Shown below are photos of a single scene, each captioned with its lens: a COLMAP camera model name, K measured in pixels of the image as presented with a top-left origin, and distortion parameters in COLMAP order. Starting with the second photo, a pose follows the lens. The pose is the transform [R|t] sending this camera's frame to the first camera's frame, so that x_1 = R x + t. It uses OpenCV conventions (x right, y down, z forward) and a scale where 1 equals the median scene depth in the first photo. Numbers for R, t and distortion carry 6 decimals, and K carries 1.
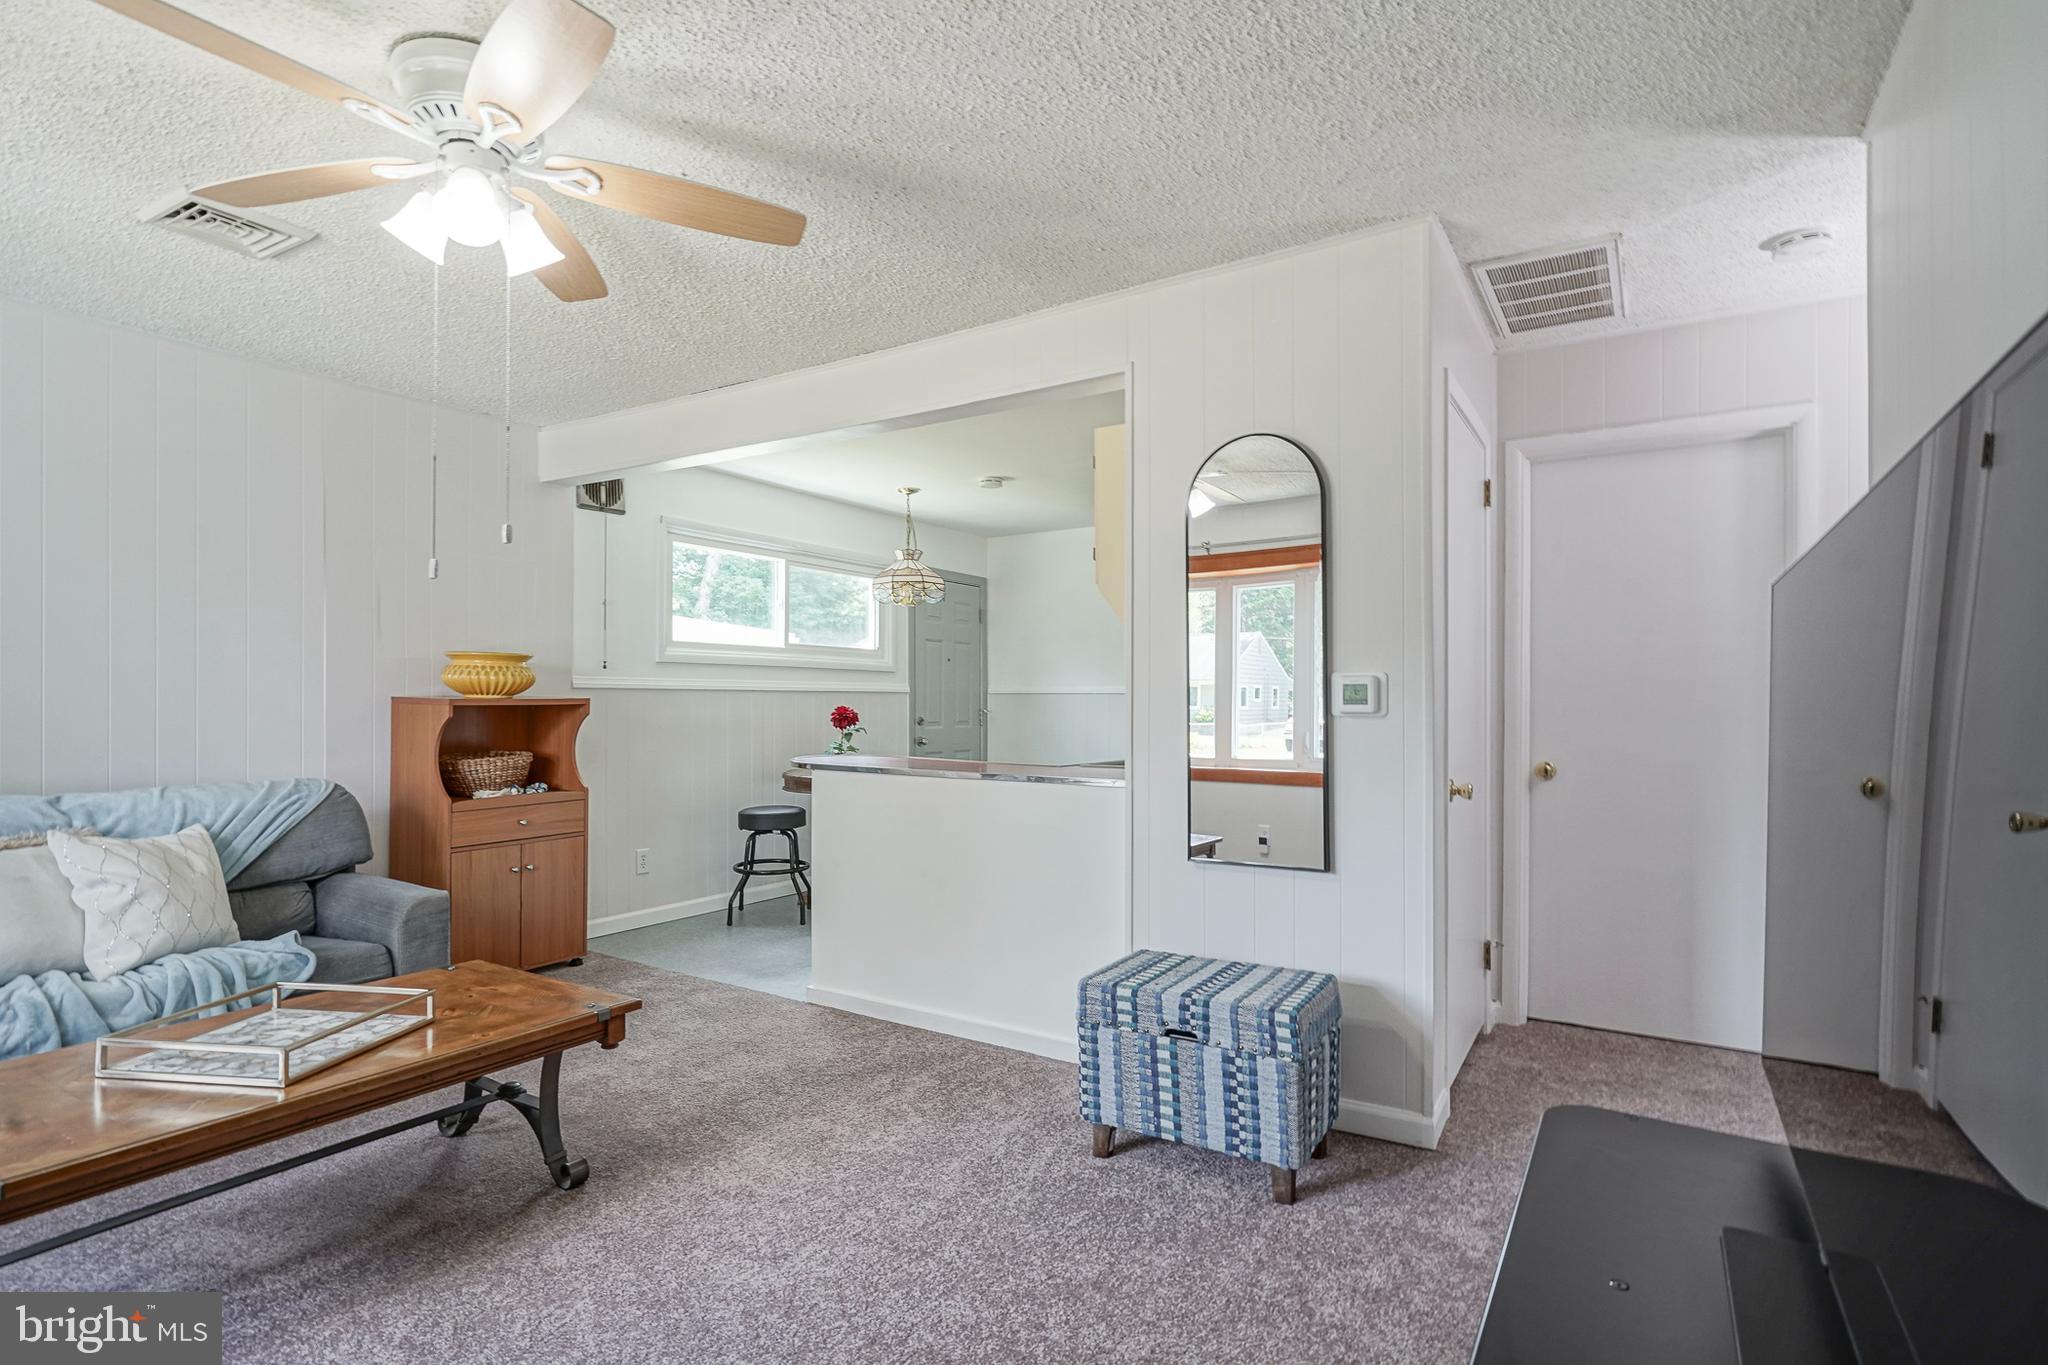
lens RADIAL K [[983.4, 0, 1023.2], [0, 983.4, 689.0], [0, 0, 1]] dist [-0.000966, 0.004173]
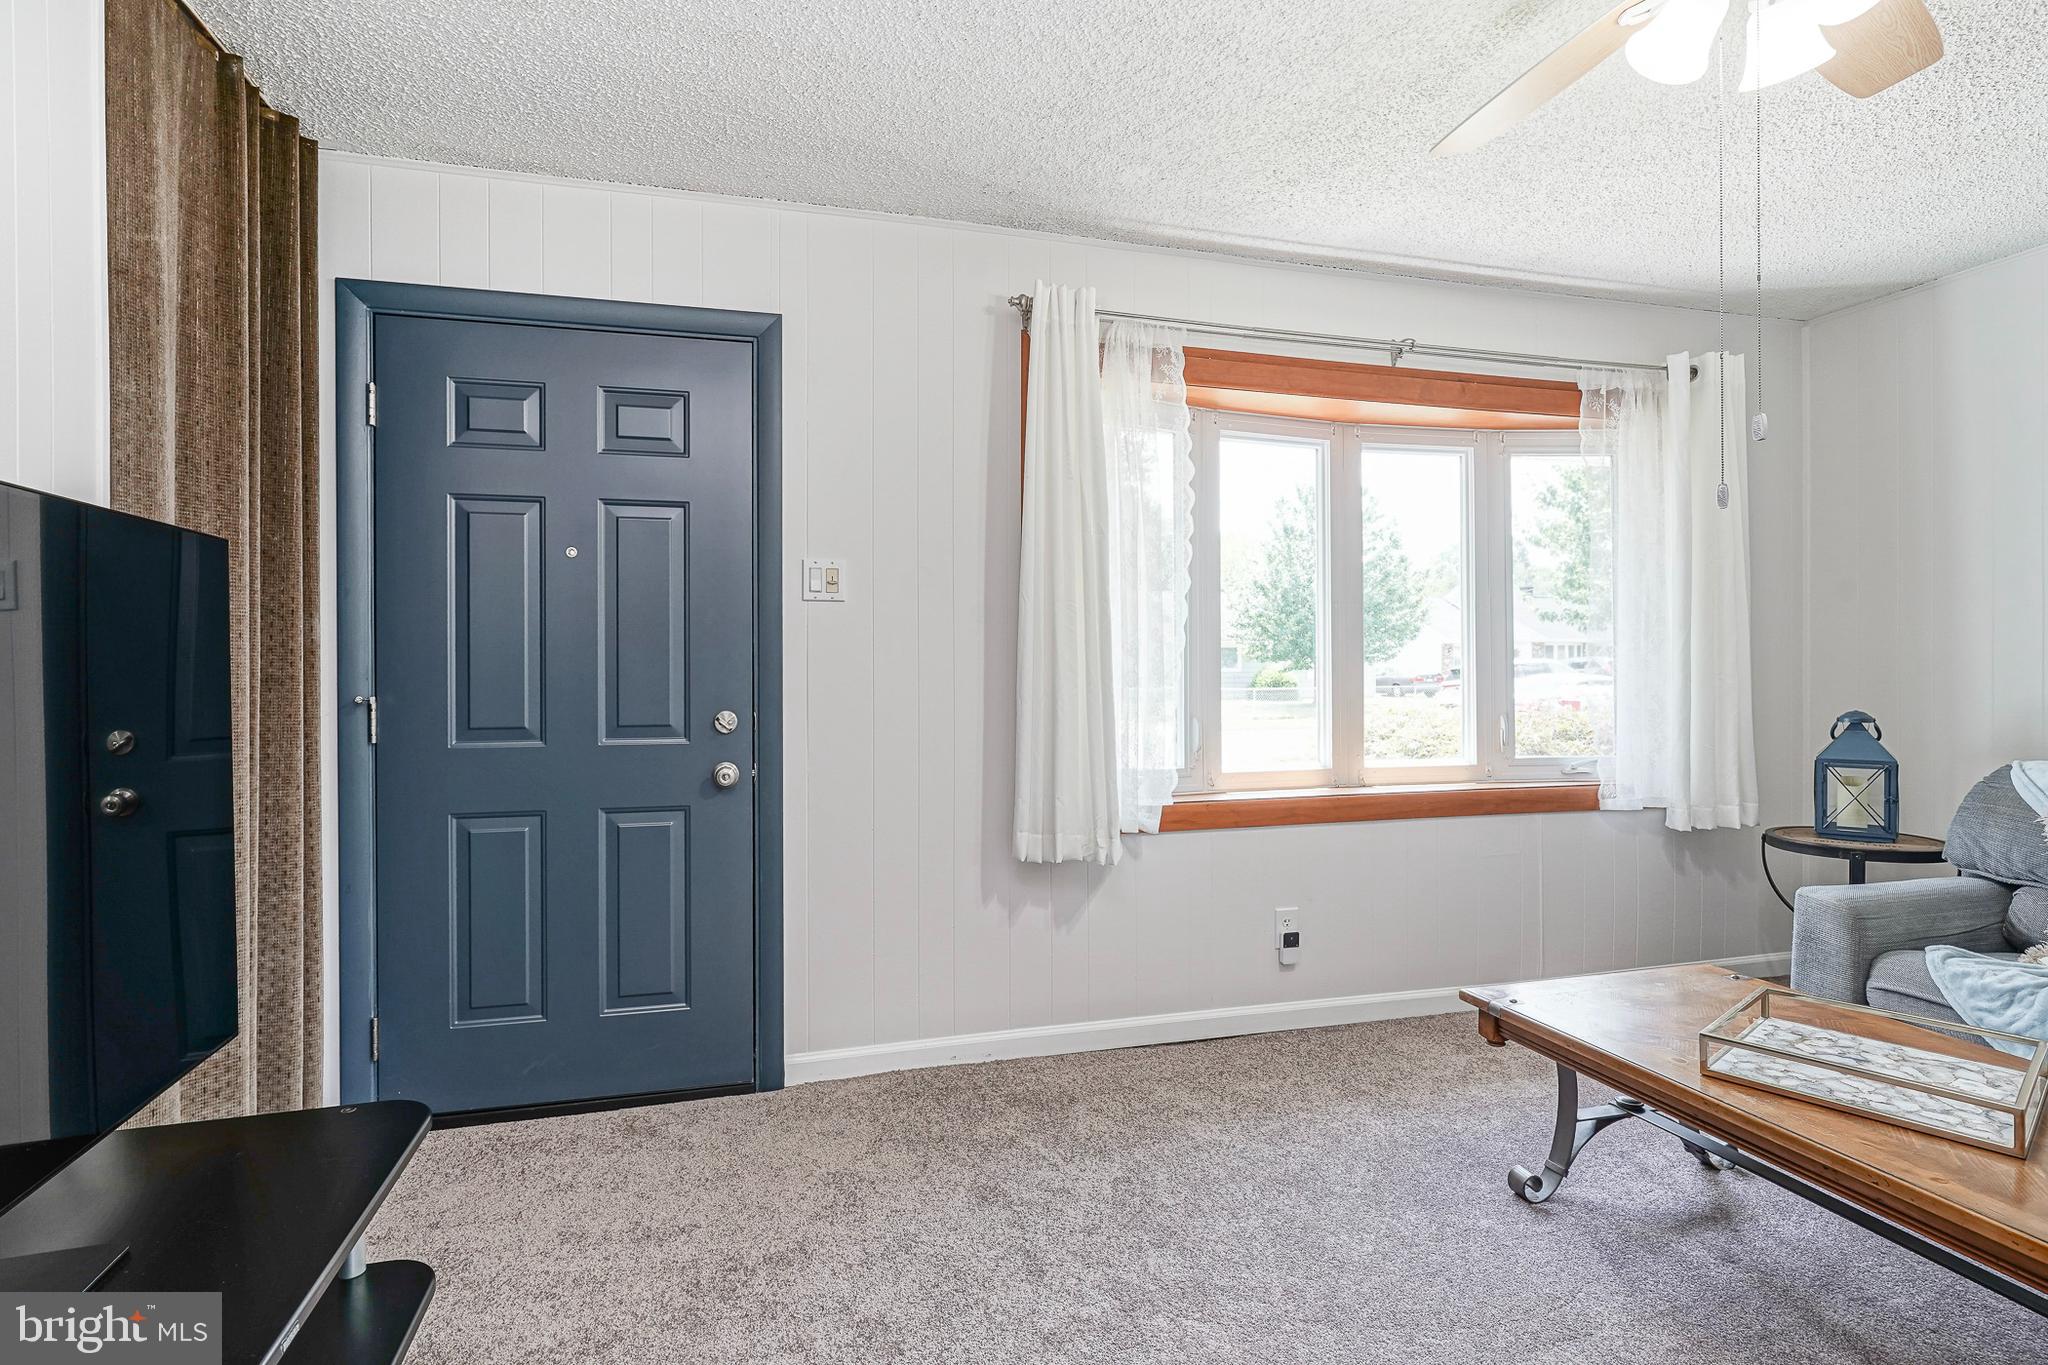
lens RADIAL K [[1002.4, 0, 1022.6], [0, 1002.4, 674.5], [0, 0, 1]] dist [-0.006610, 0.004292]
pose [[-0.661619, -0.000366, -0.749840, 0.142711], [0.006872, 0.999955, -0.006551, 0.011256], [0.749808, -0.009488, -0.661587, 0.433058]]
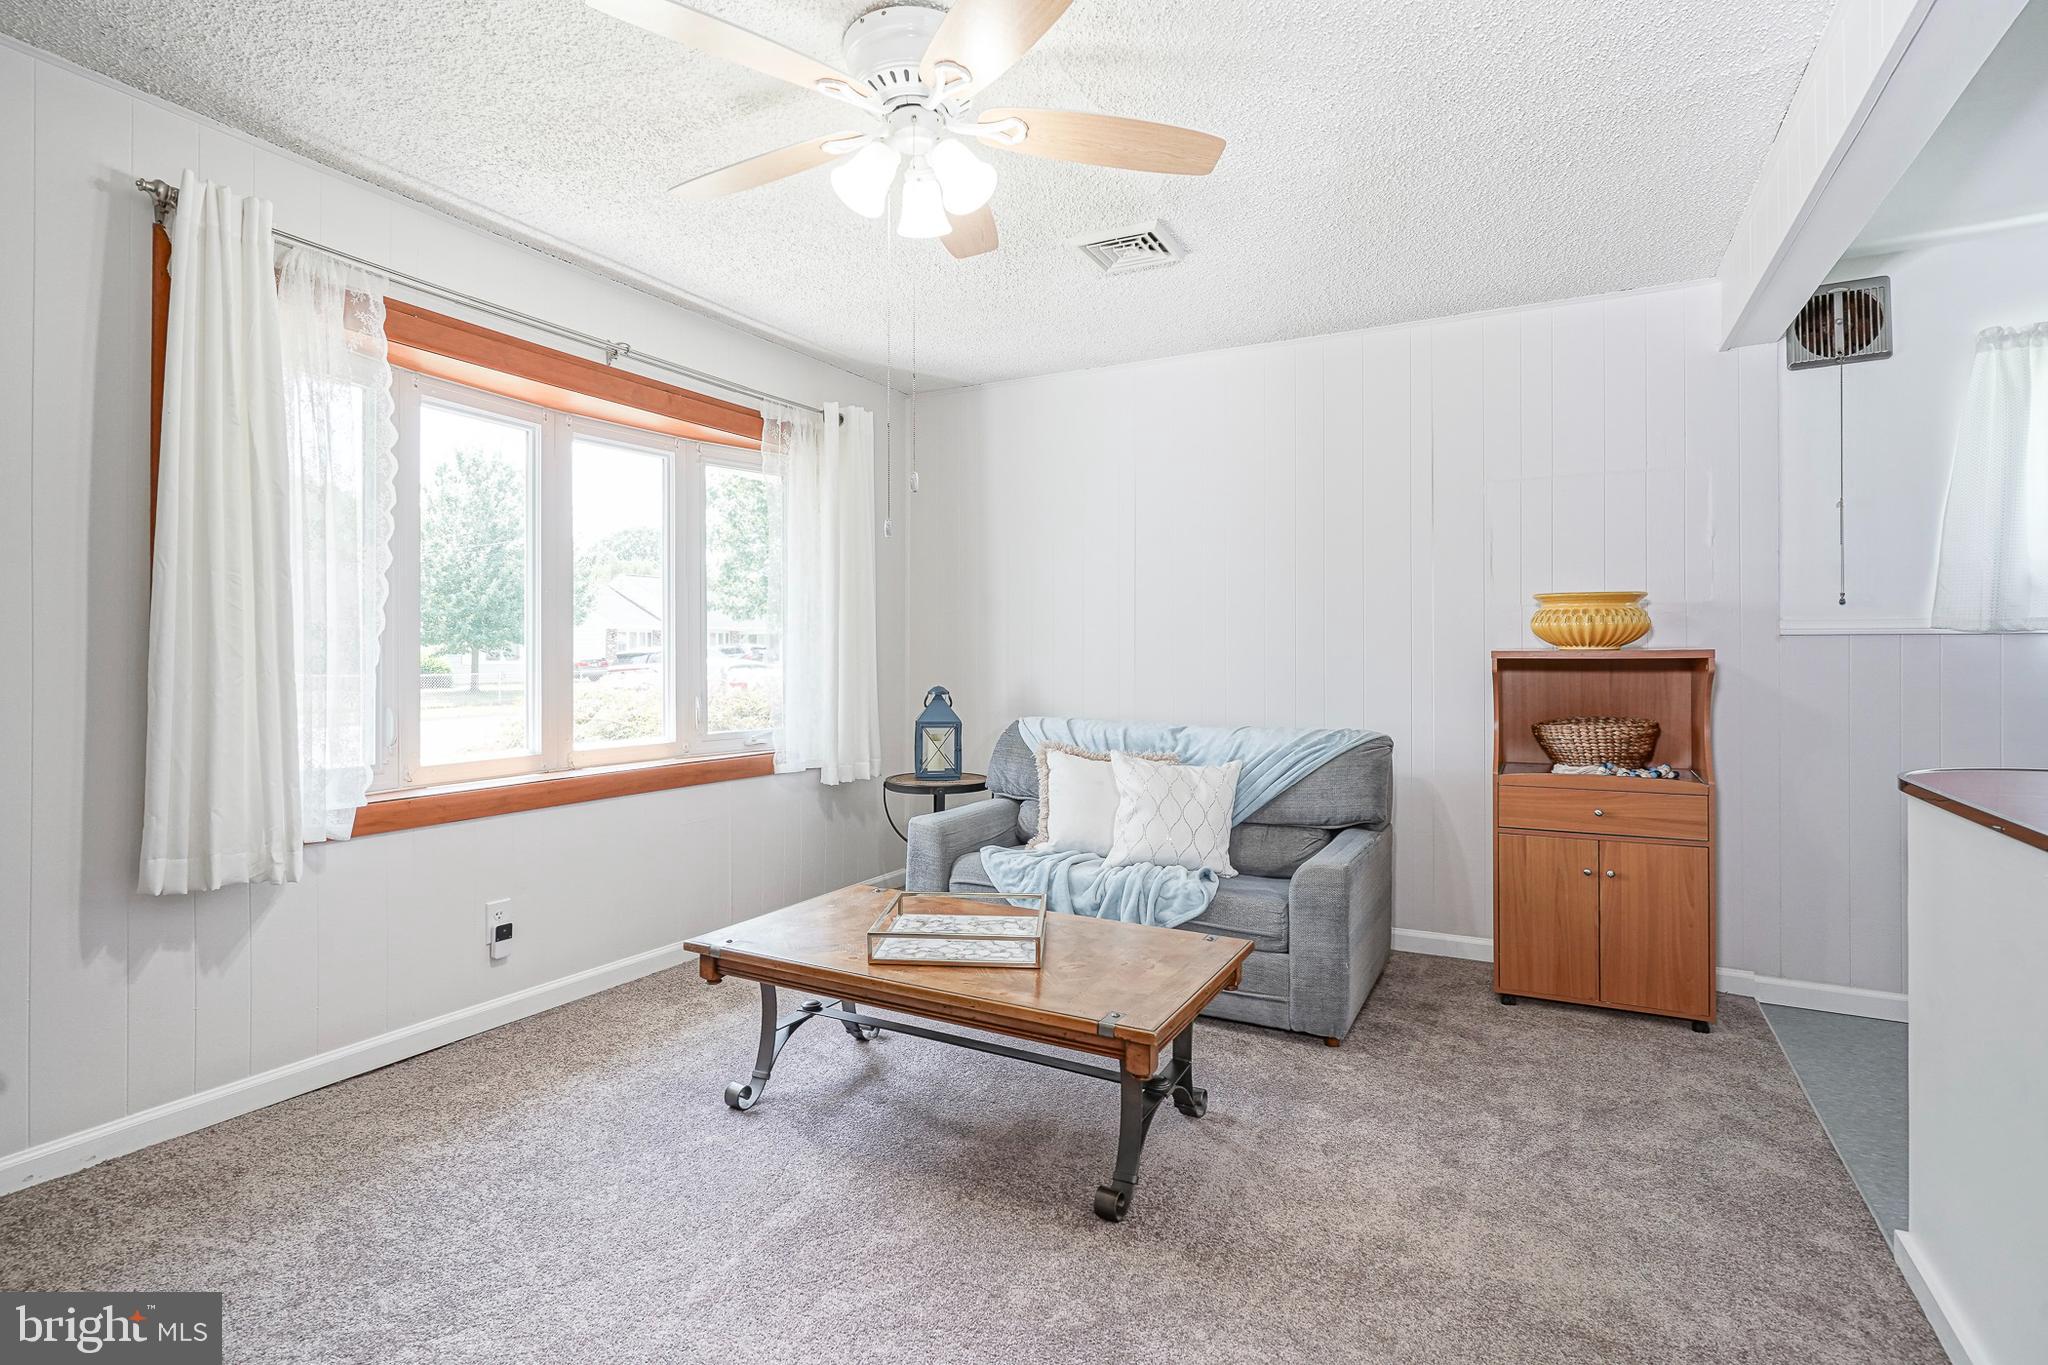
lens RADIAL K [[992.8, 0, 1029.0], [0, 992.8, 654.9], [0, 0, 1]] dist [-0.000514, 0.000186]
pose [[0.087667, -0.005120, -0.996137, 0.185145], [0.008787, 0.999952, -0.004366, 0.010980], [0.996111, -0.008370, 0.087708, 0.413231]]
